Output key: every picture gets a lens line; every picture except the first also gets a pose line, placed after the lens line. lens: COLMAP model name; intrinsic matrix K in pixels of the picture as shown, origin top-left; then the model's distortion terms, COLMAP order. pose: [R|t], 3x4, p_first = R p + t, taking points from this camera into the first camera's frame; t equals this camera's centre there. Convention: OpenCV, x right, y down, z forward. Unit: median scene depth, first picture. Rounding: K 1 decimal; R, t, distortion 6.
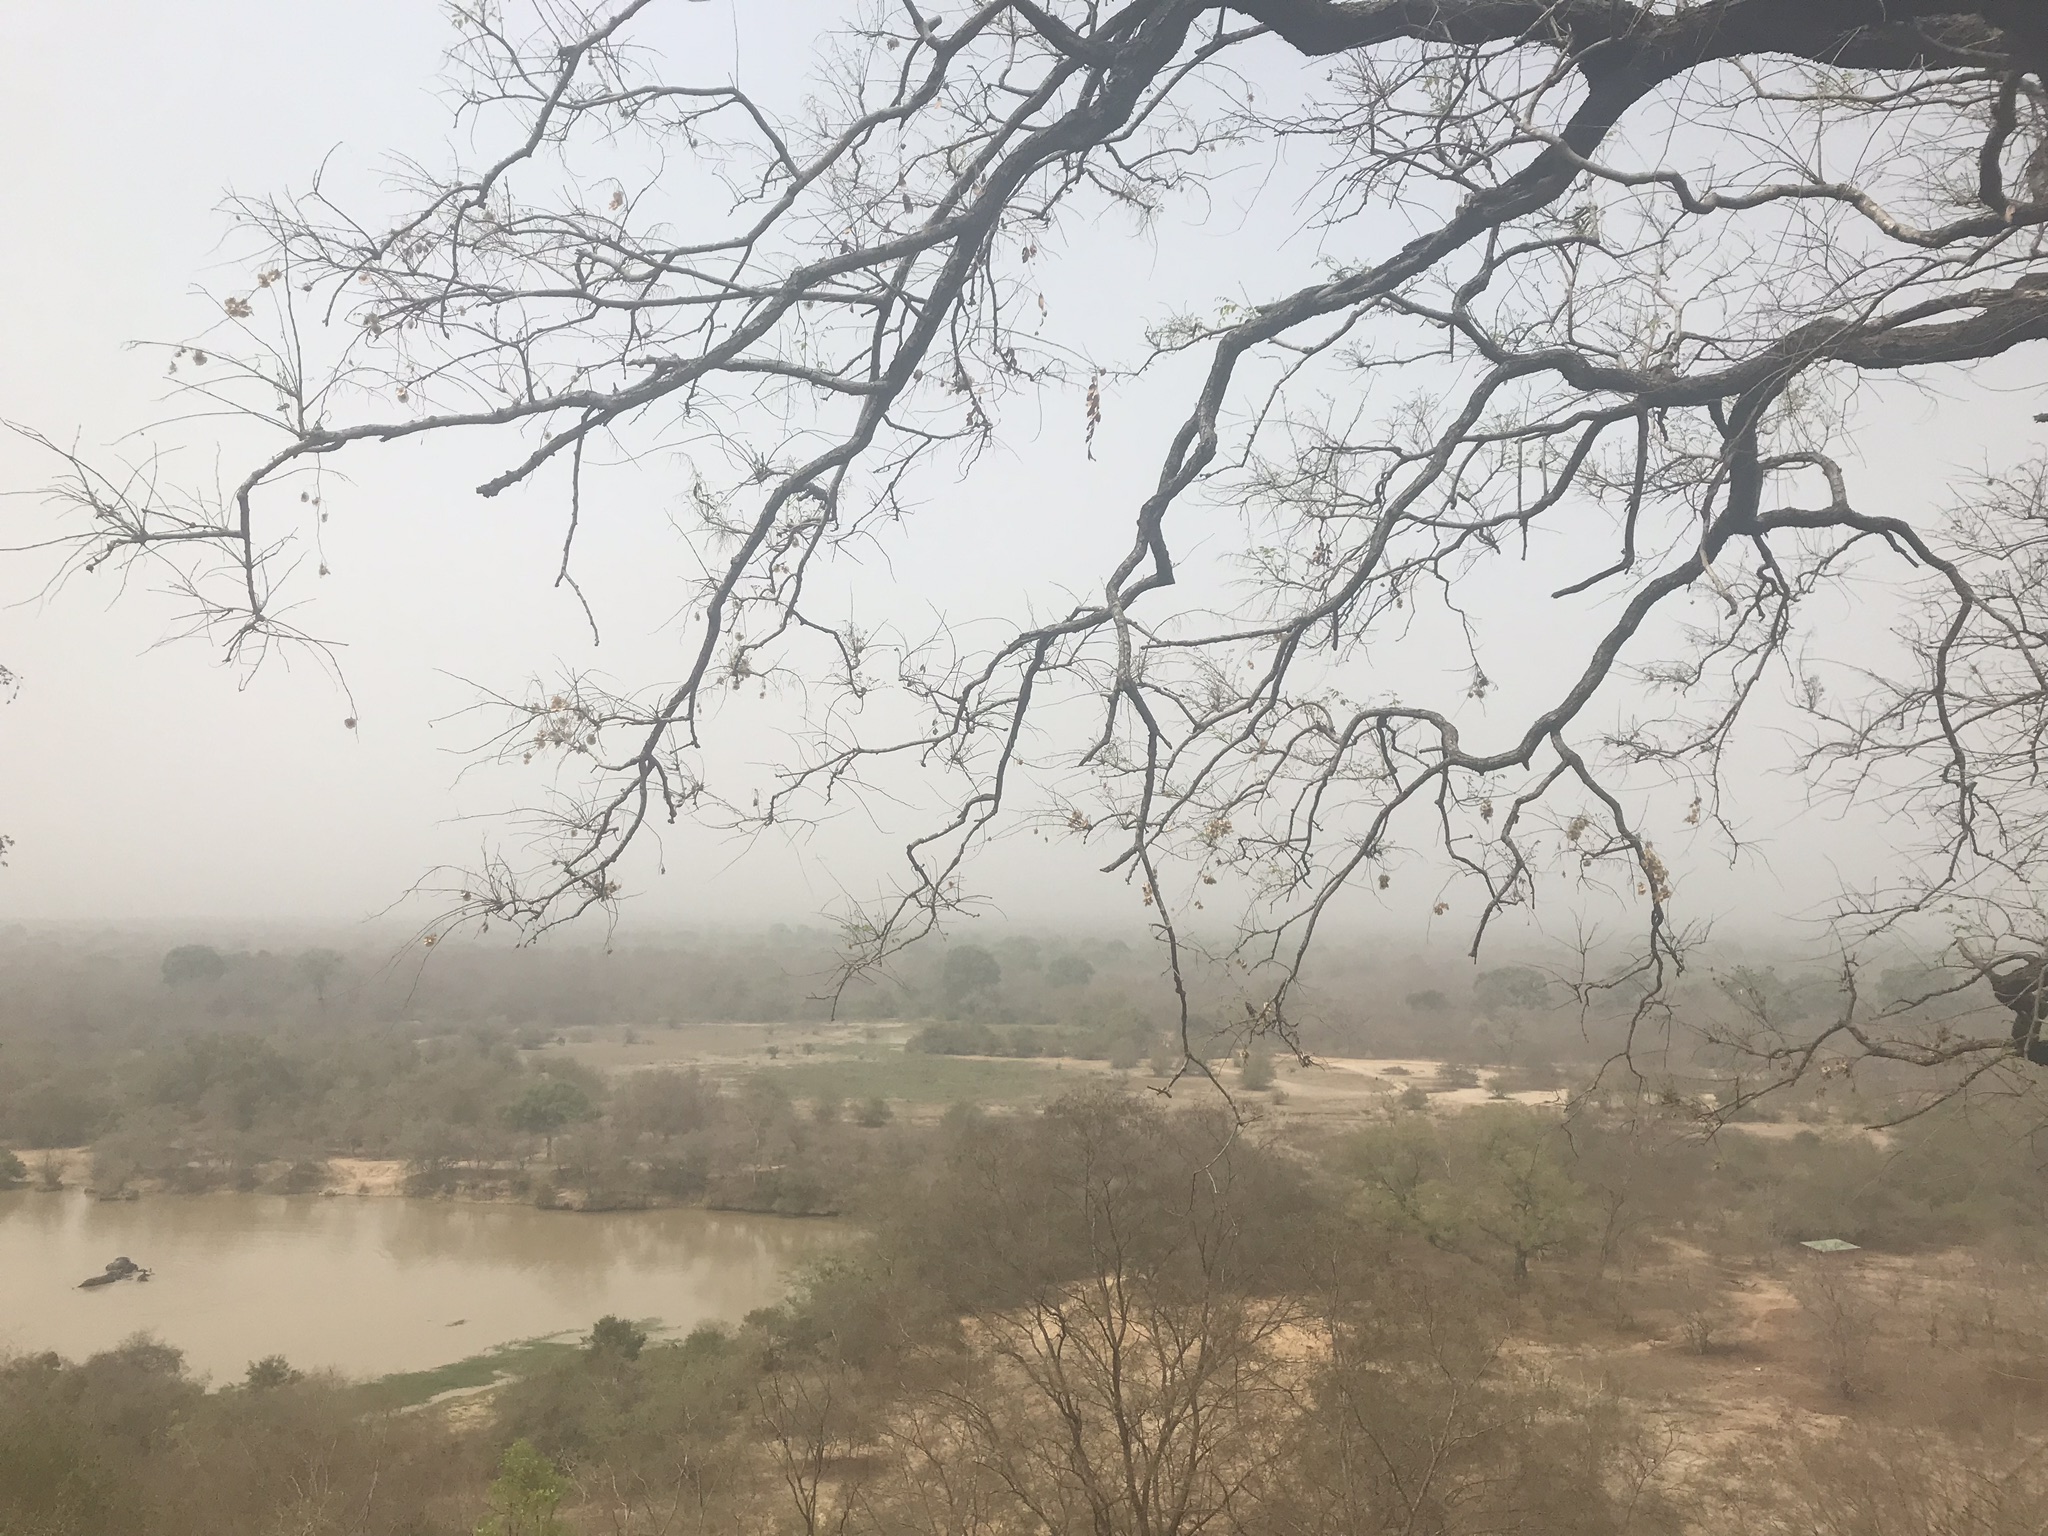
lens RADIAL K [[1605.5, 0, 992.6], [0, 1605.5, 766.8], [0, 0, 1]] dist [0.007187, -0.007175]
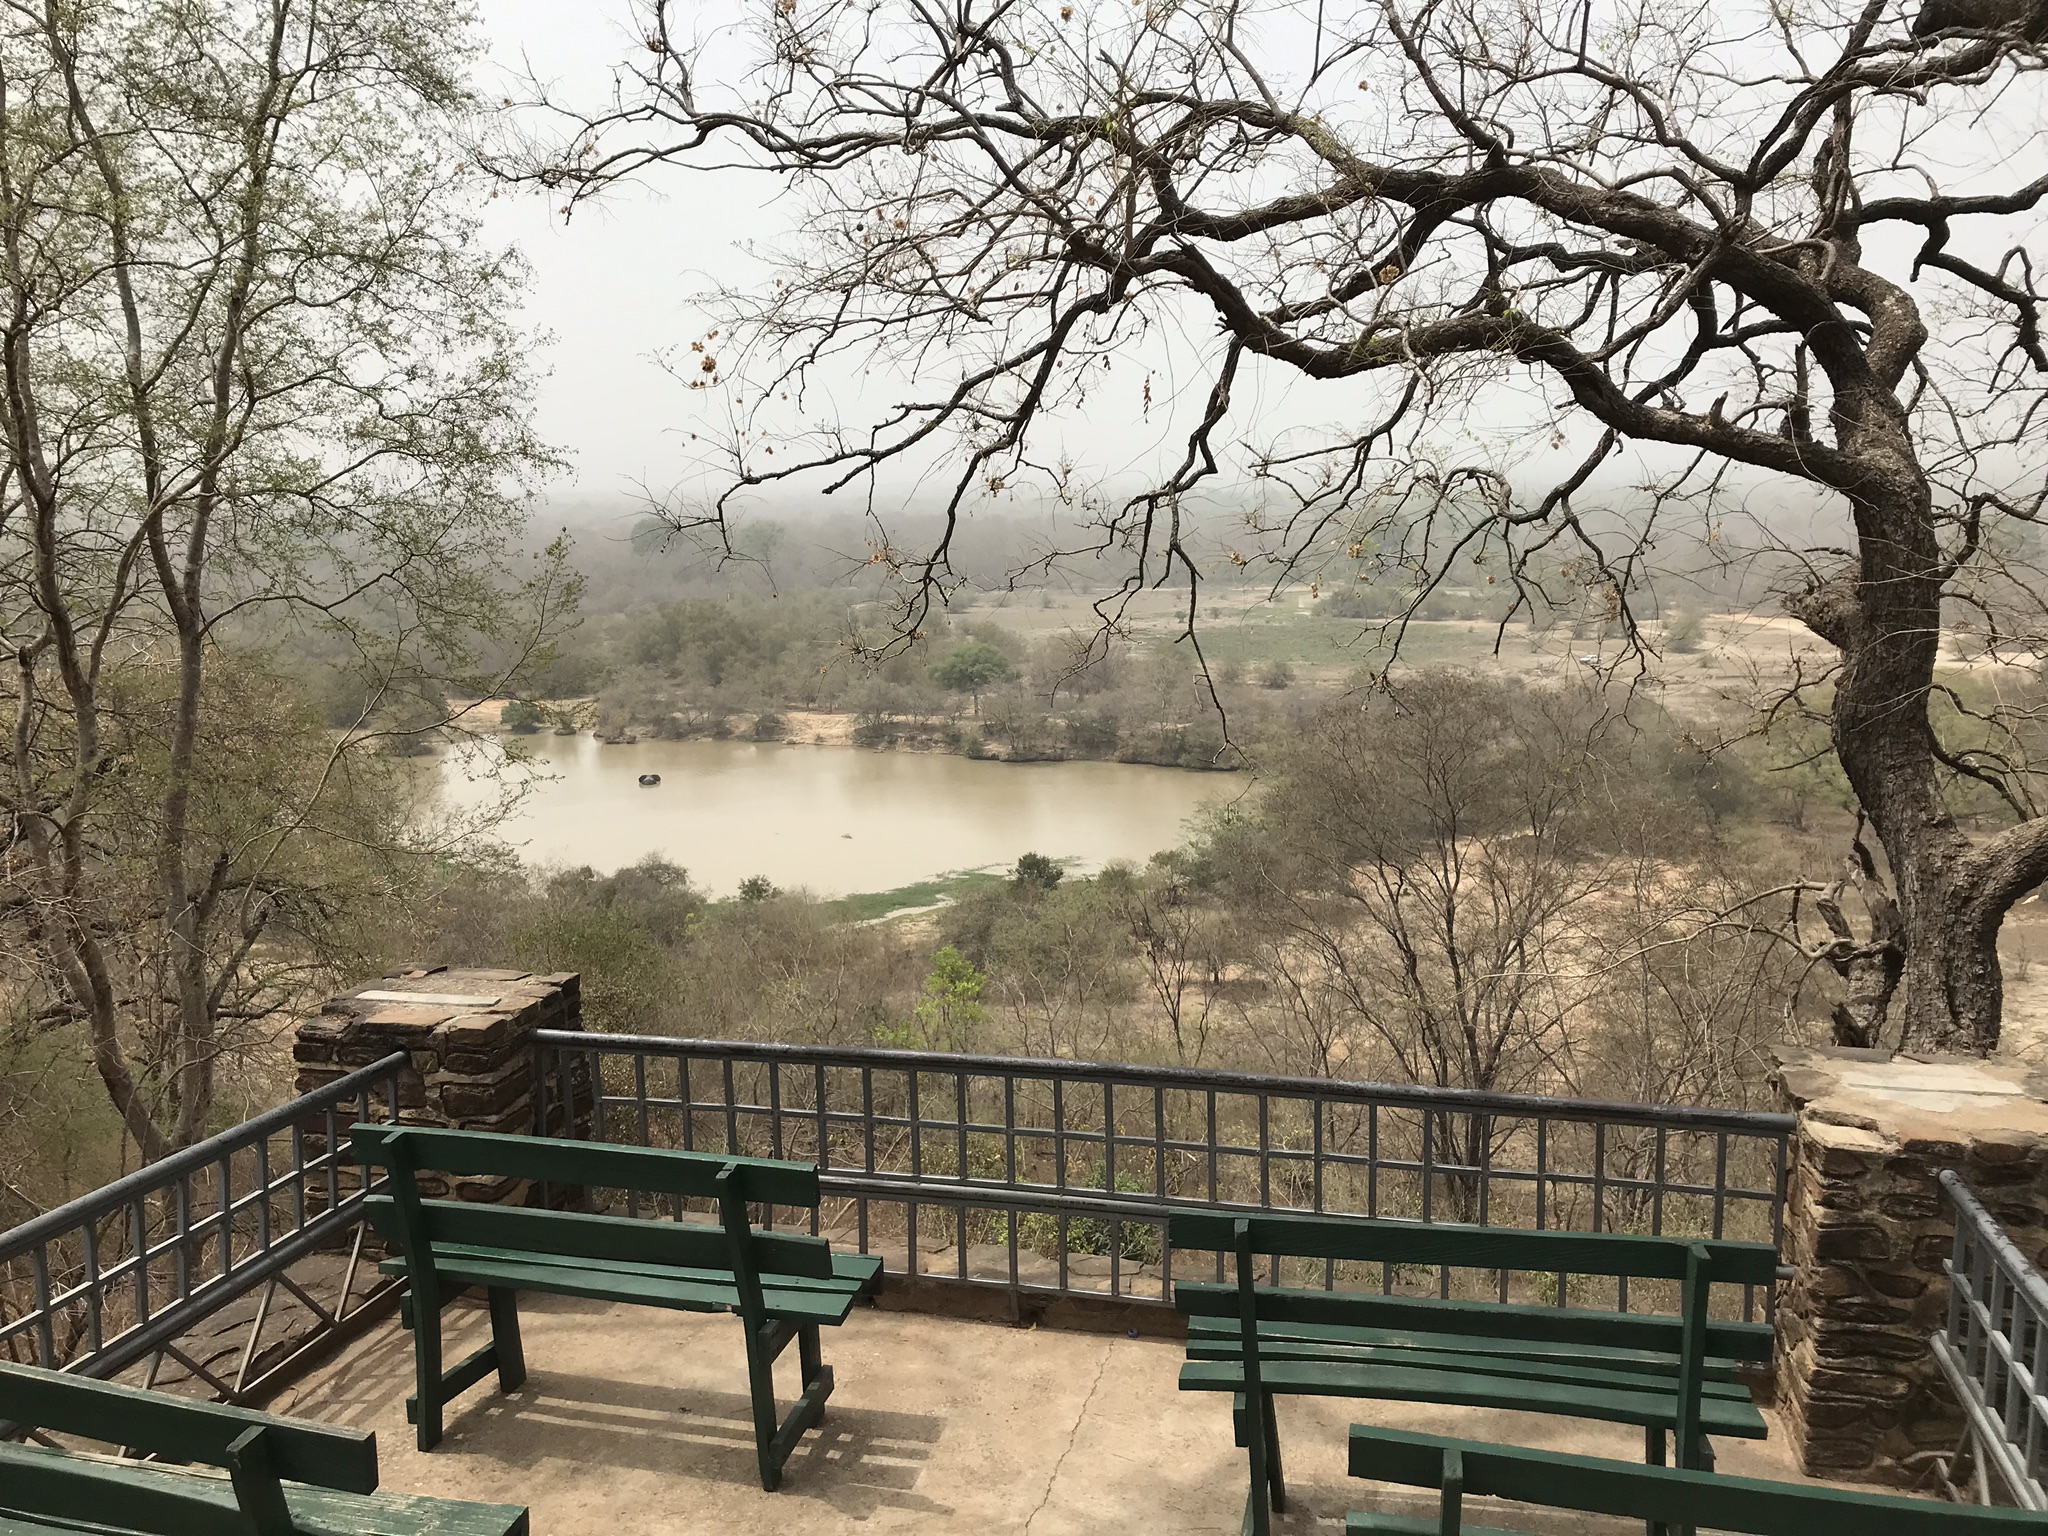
lens RADIAL K [[1611.2, 0, 1024.0], [0, 1611.2, 768.0], [0, 0, 1]] dist [0.024861, -0.058100]
pose [[0.972111, 0.020279, -0.233644, 0.188666], [0.043690, 0.963154, 0.265377, -0.162452], [0.230417, -0.268184, 0.935406, -0.435452]]
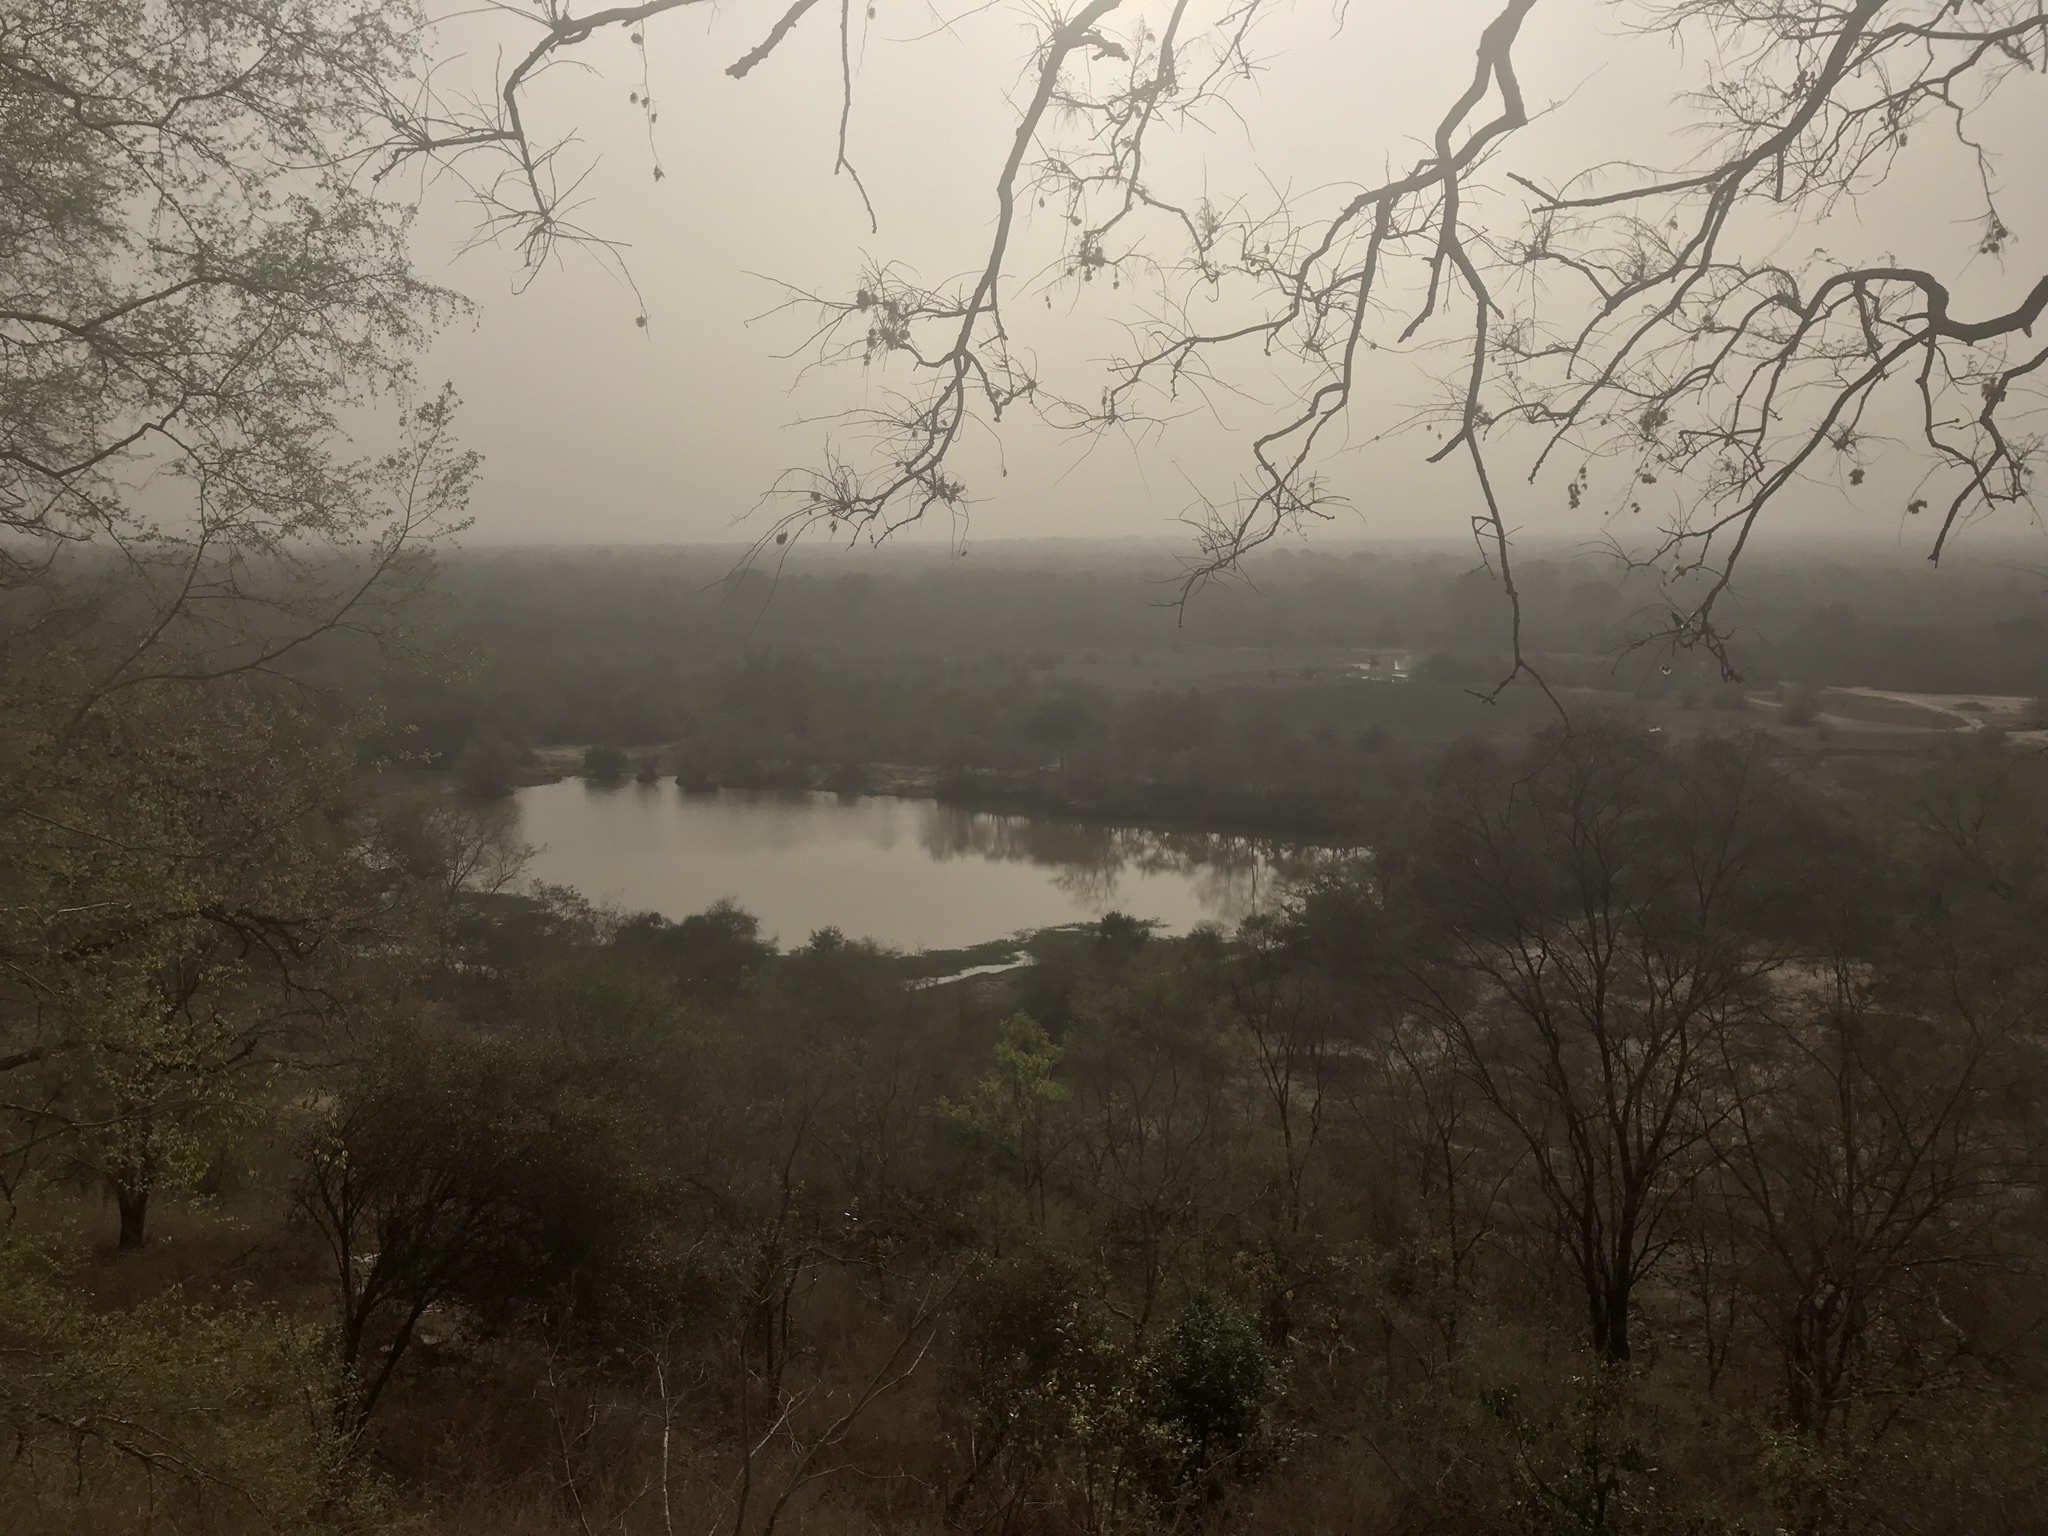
lens RADIAL K [[1611.2, 0, 1024.0], [0, 1611.2, 768.0], [0, 0, 1]] dist [0.024861, -0.058100]
pose [[0.957687, 0.035134, -0.285658, 0.067324], [0.032084, 0.973302, 0.227275, 0.011180], [0.286017, -0.226824, 0.930992, 0.014022]]
